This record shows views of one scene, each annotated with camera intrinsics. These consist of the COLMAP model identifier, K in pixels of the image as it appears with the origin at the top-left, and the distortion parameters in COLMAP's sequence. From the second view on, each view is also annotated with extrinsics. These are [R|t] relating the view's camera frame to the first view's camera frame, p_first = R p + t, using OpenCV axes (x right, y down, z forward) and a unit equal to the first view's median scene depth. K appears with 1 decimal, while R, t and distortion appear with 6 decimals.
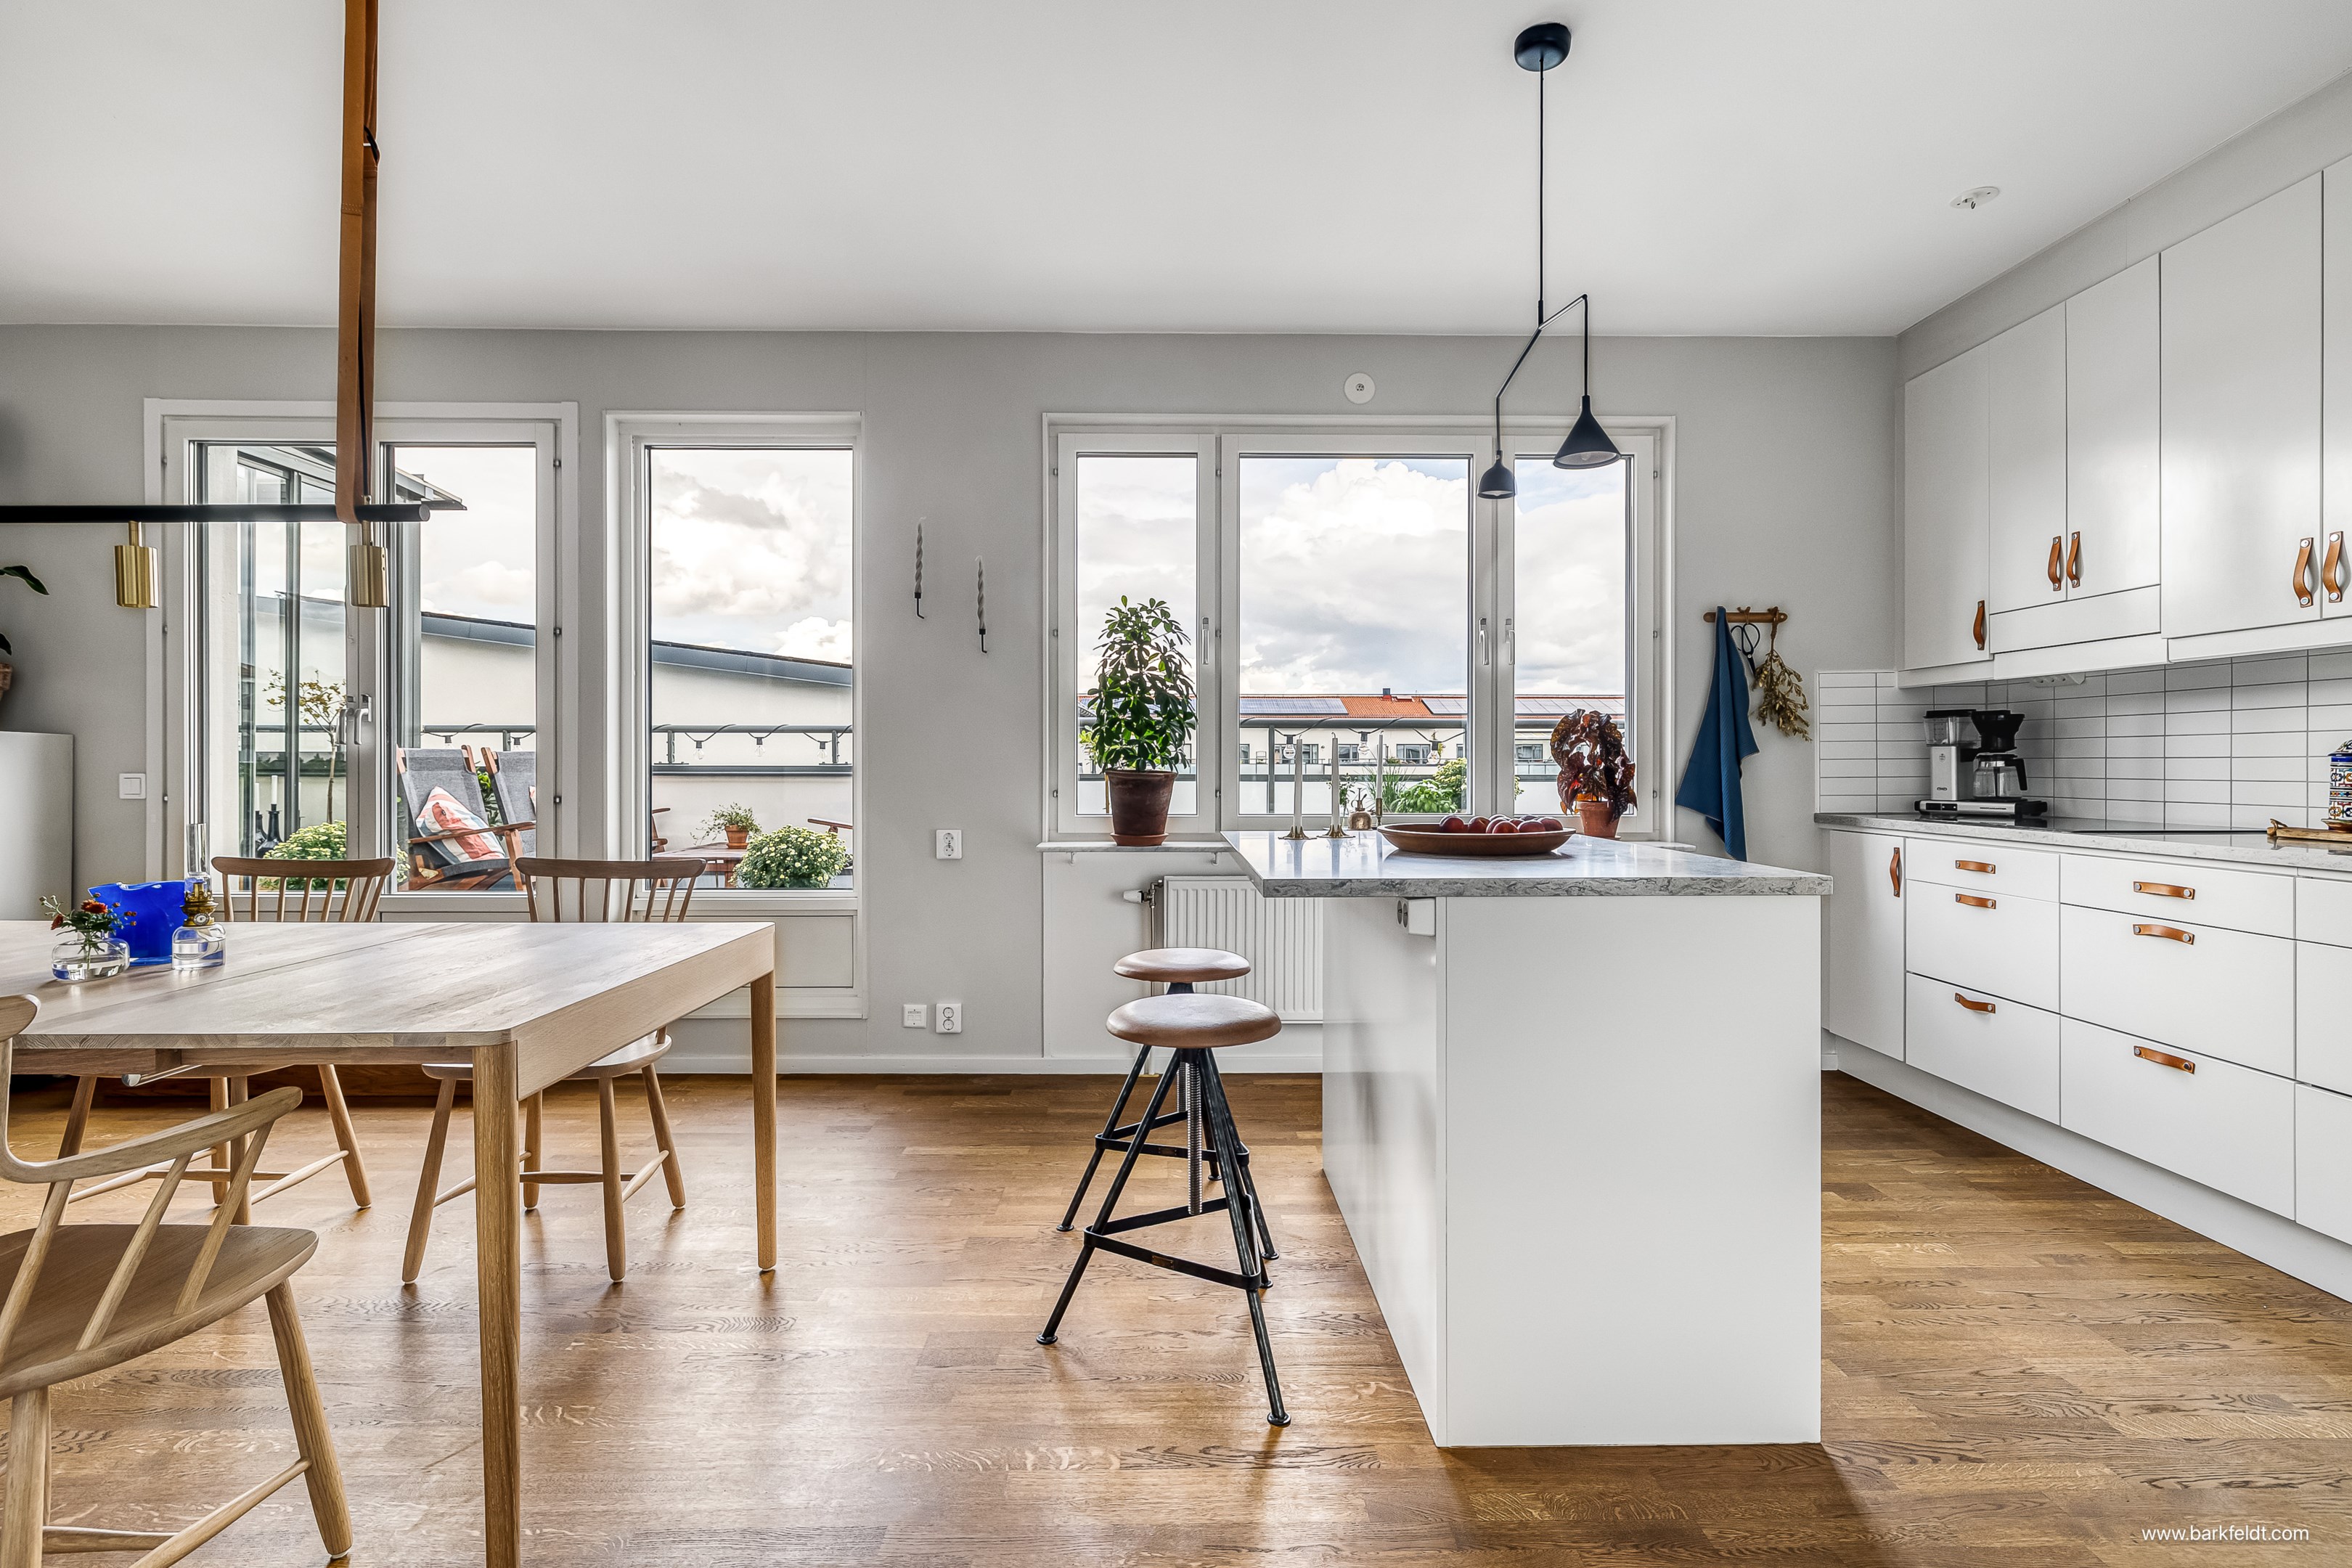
lens RADIAL K [[1130.5, 0, 1178.4], [0, 1130.5, 766.8], [0, 0, 1]] dist [0.003135, 0.000848]
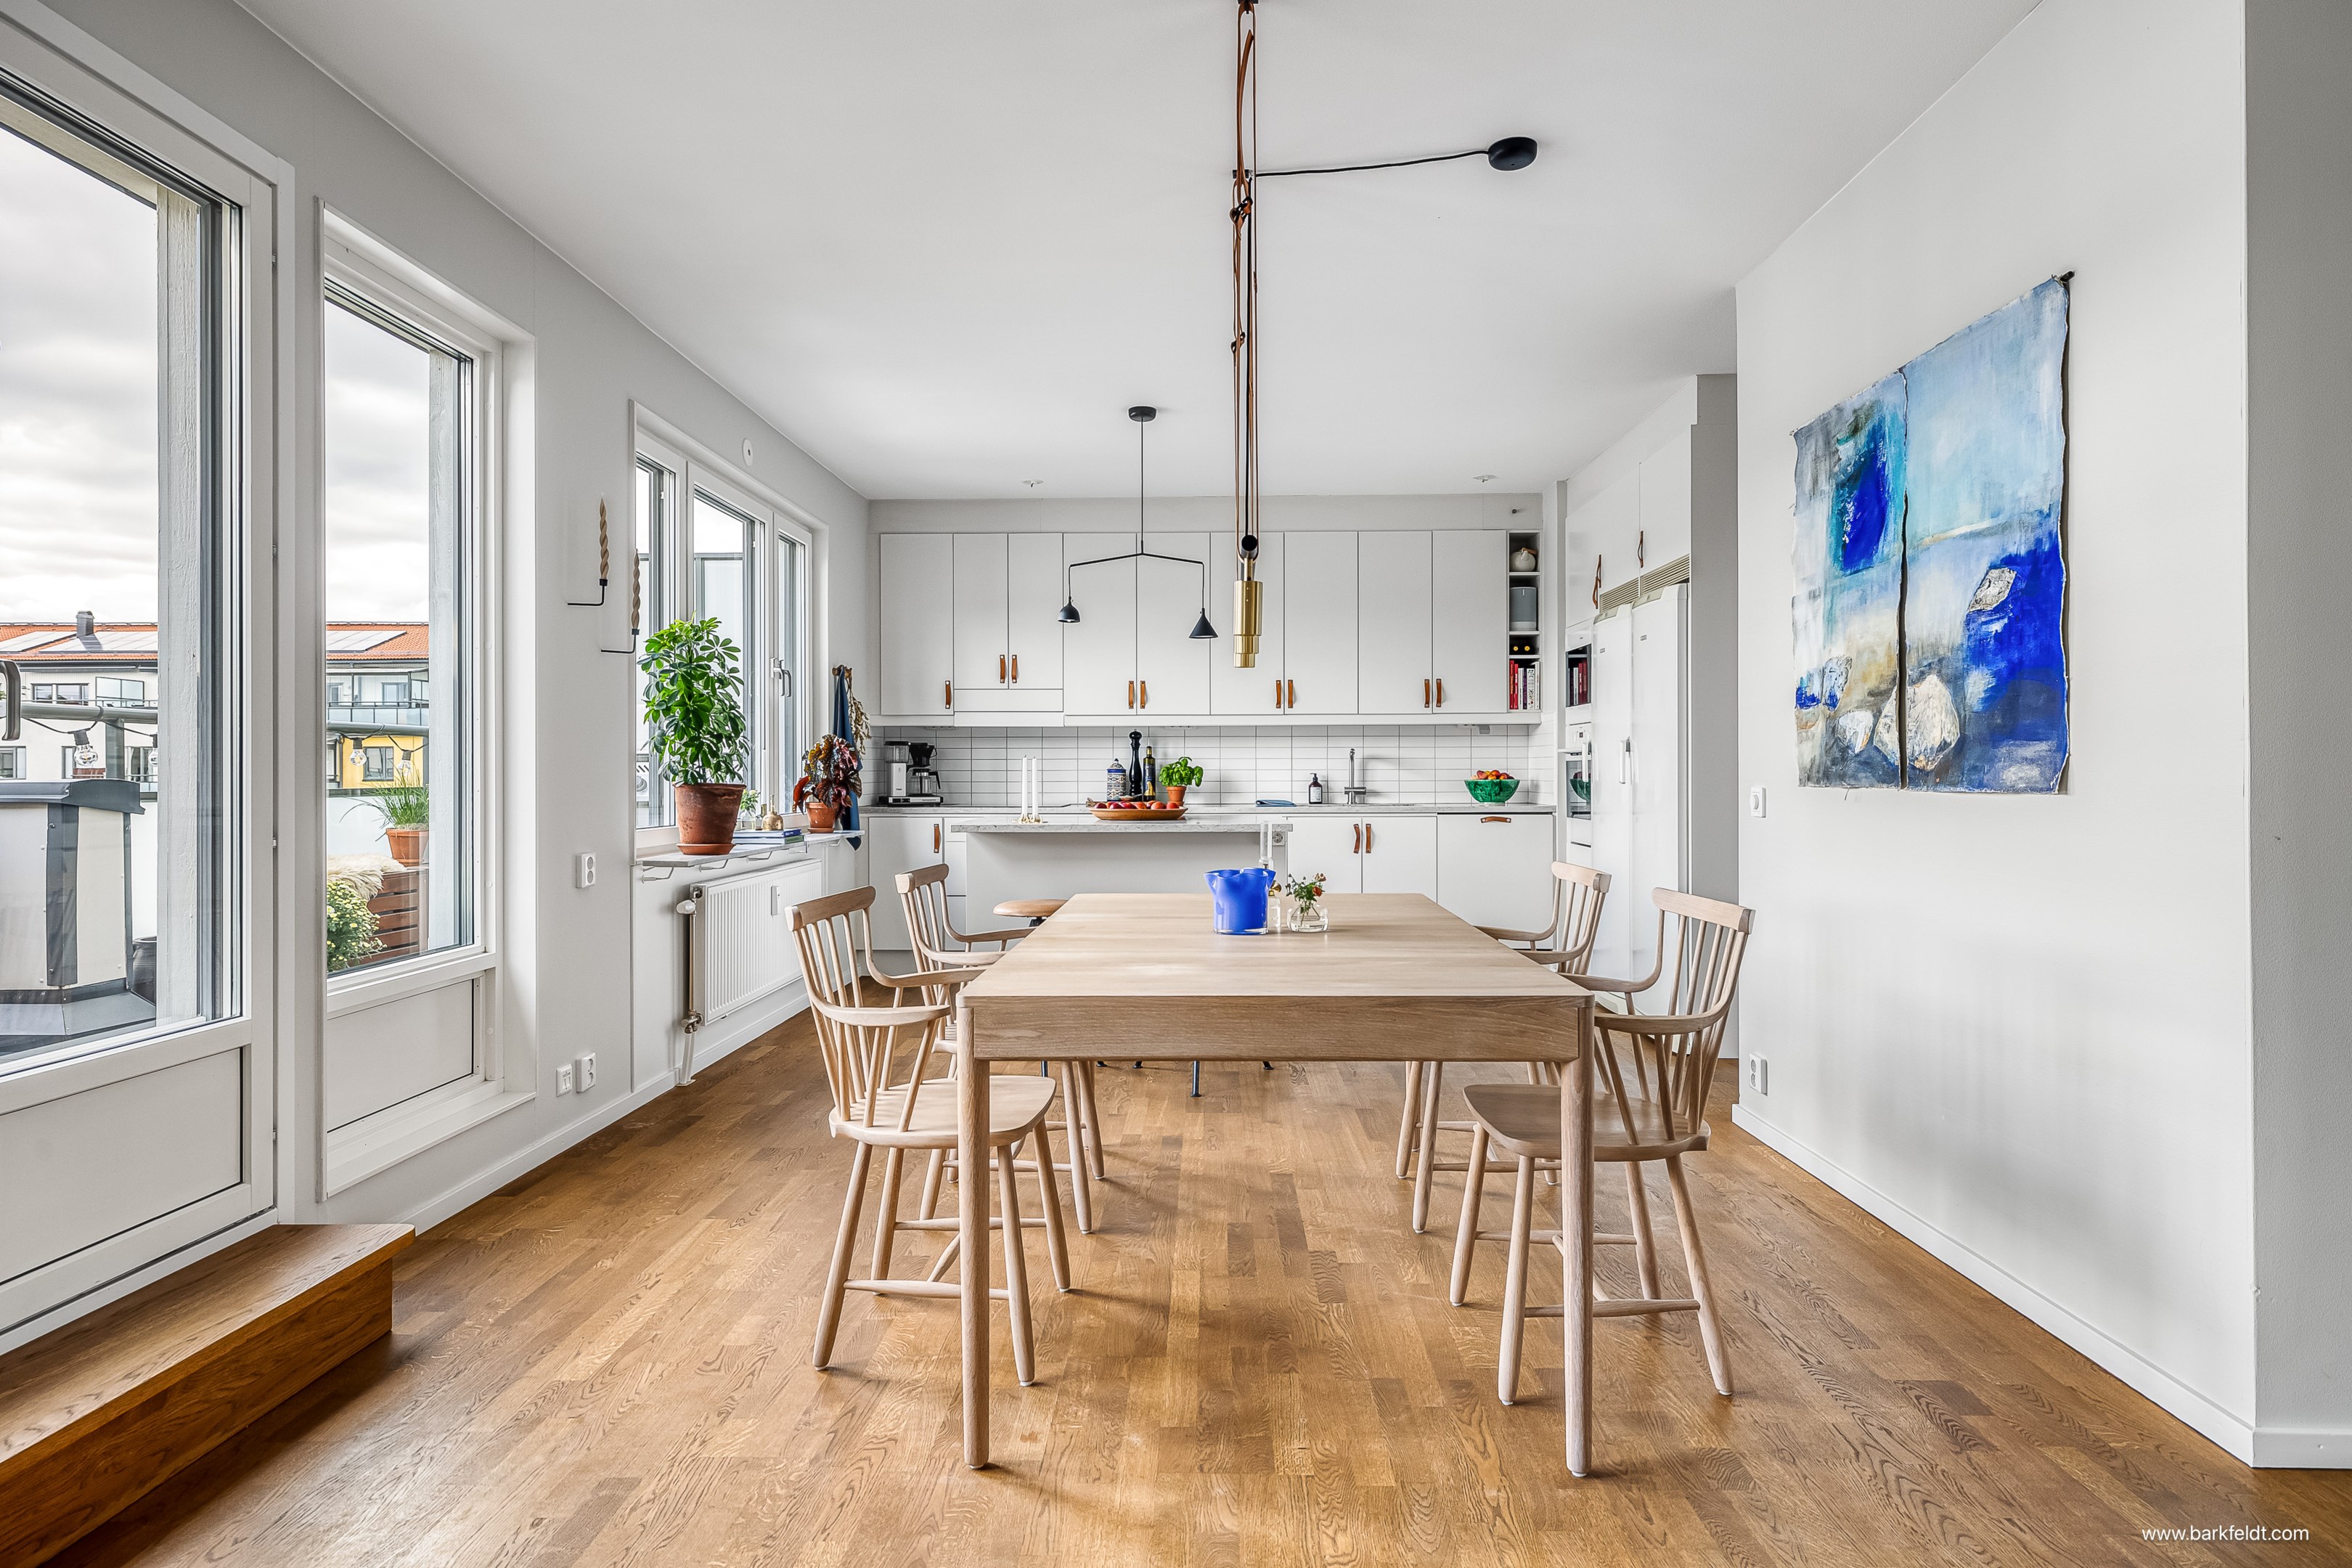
lens RADIAL K [[1332.3, 0, 1184.1], [0, 1332.3, 770.3], [0, 0, 1]] dist [0.005546, 0.002012]
pose [[0.033561, 0.000947, 0.999436, -1.216682], [0.005669, 0.999983, -0.001138, -0.003781], [-0.999421, 0.005704, 0.033555, 0.519651]]
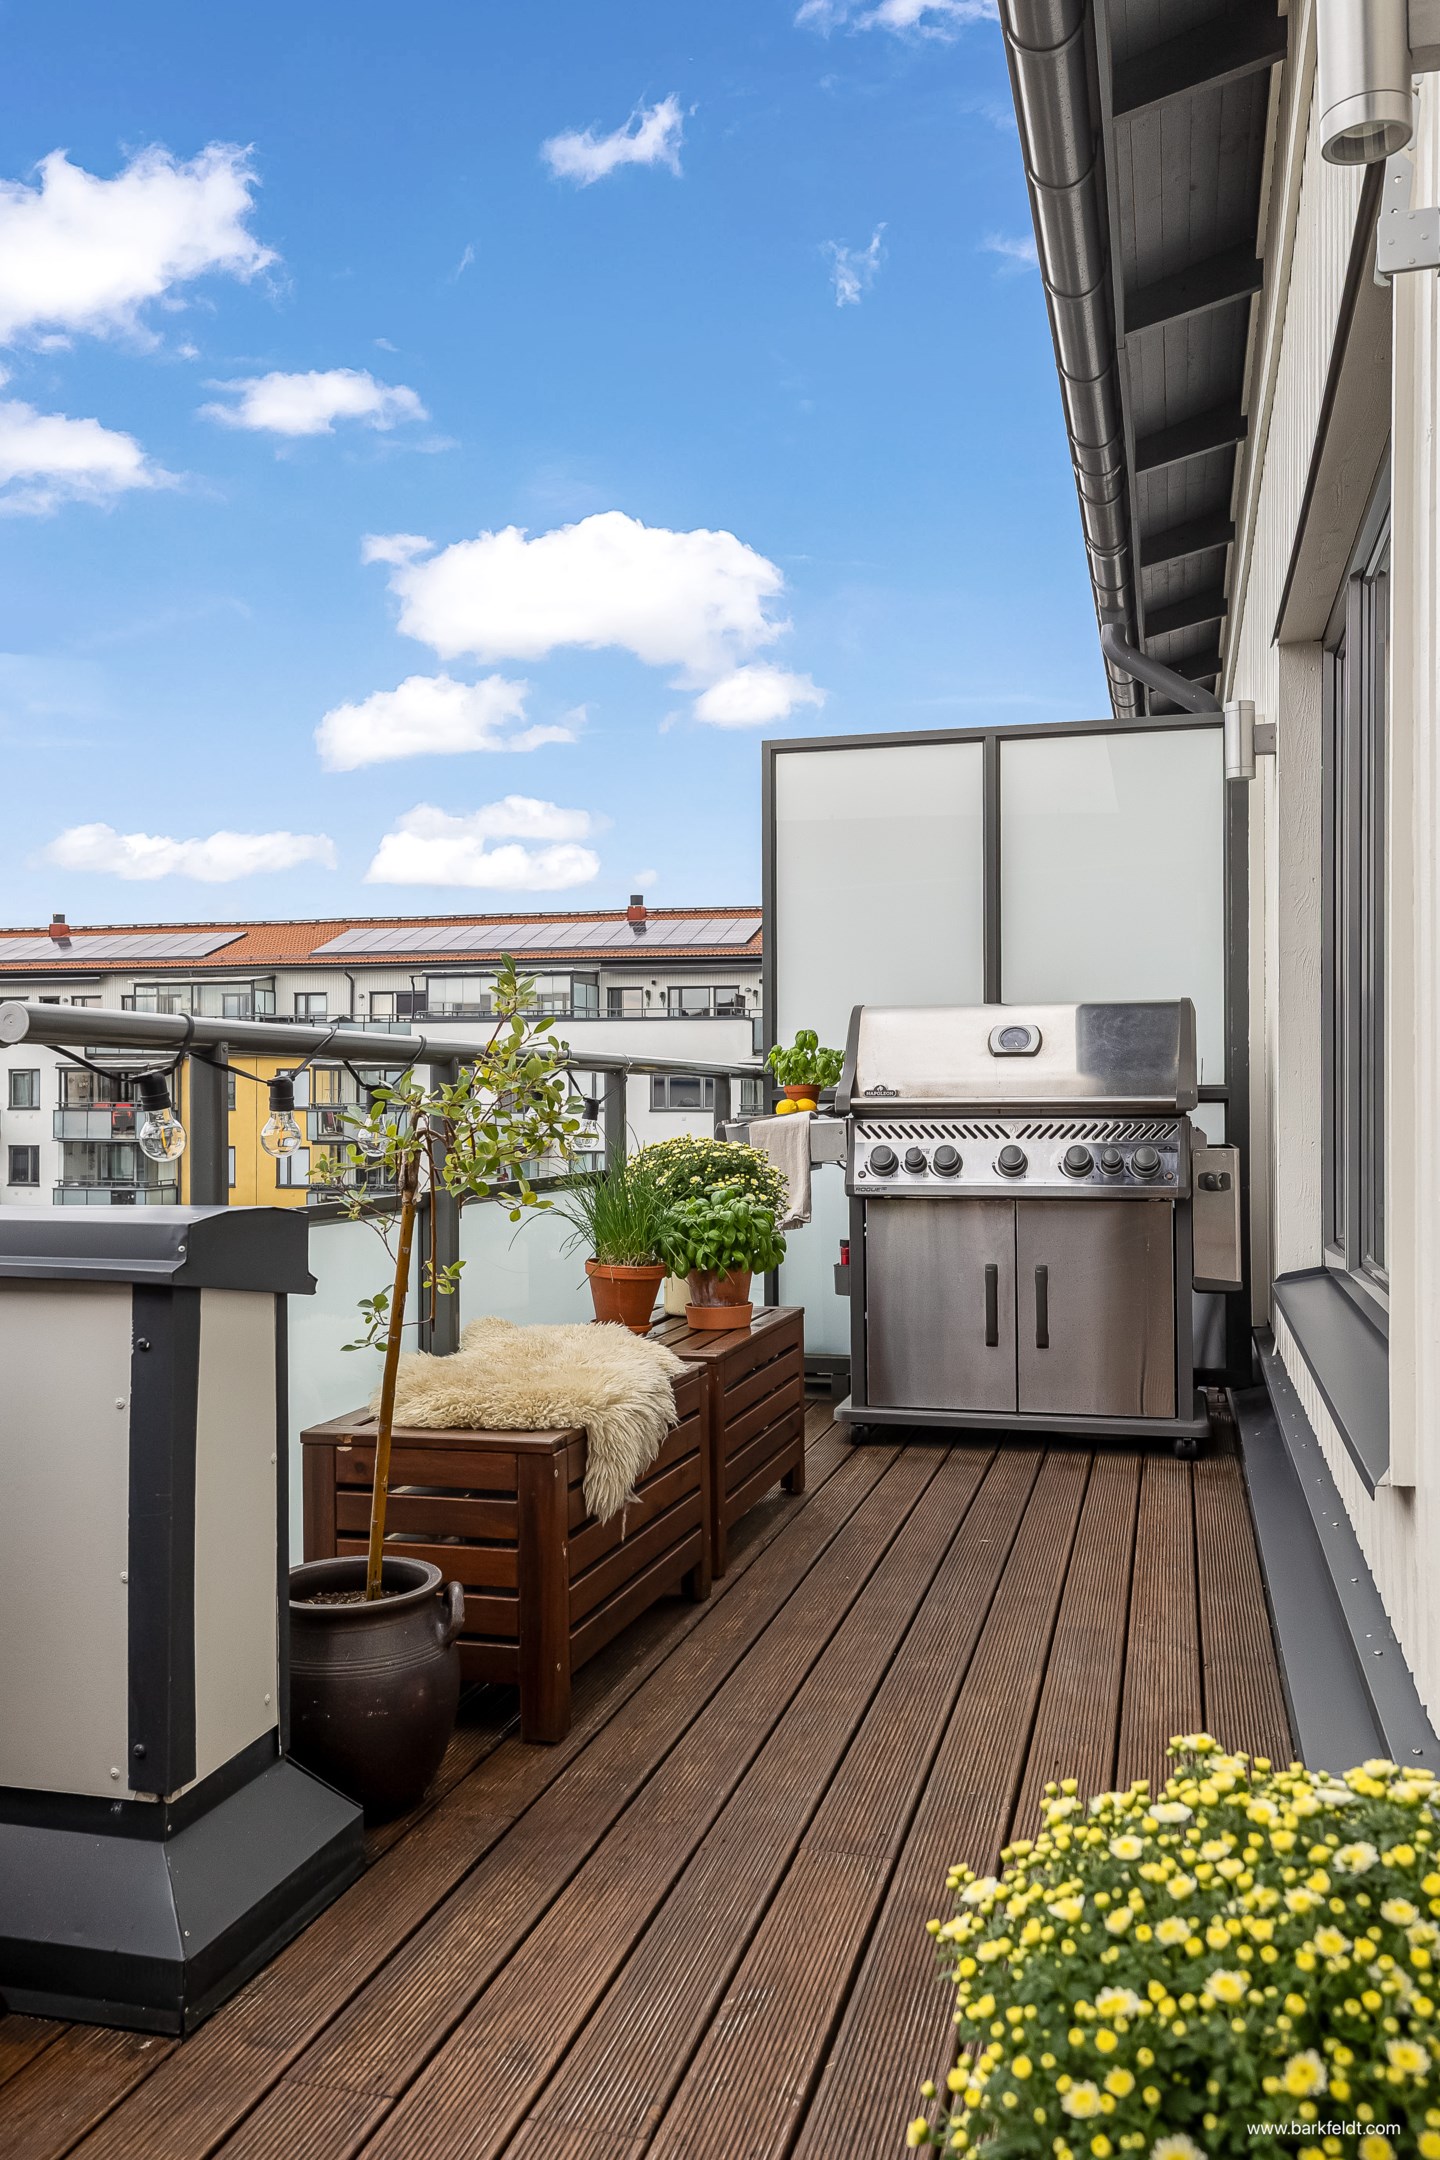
lens RADIAL K [[1702.2, 0, 693.1], [0, 1702.2, 1082.7], [0, 0, 1]] dist [0.024339, 0.003037]
pose [[0.290308, 0.009562, 0.956885, -0.633879], [0.002104, 0.999941, -0.010631, -0.033835], [-0.956931, 0.005100, 0.290271, 1.133093]]
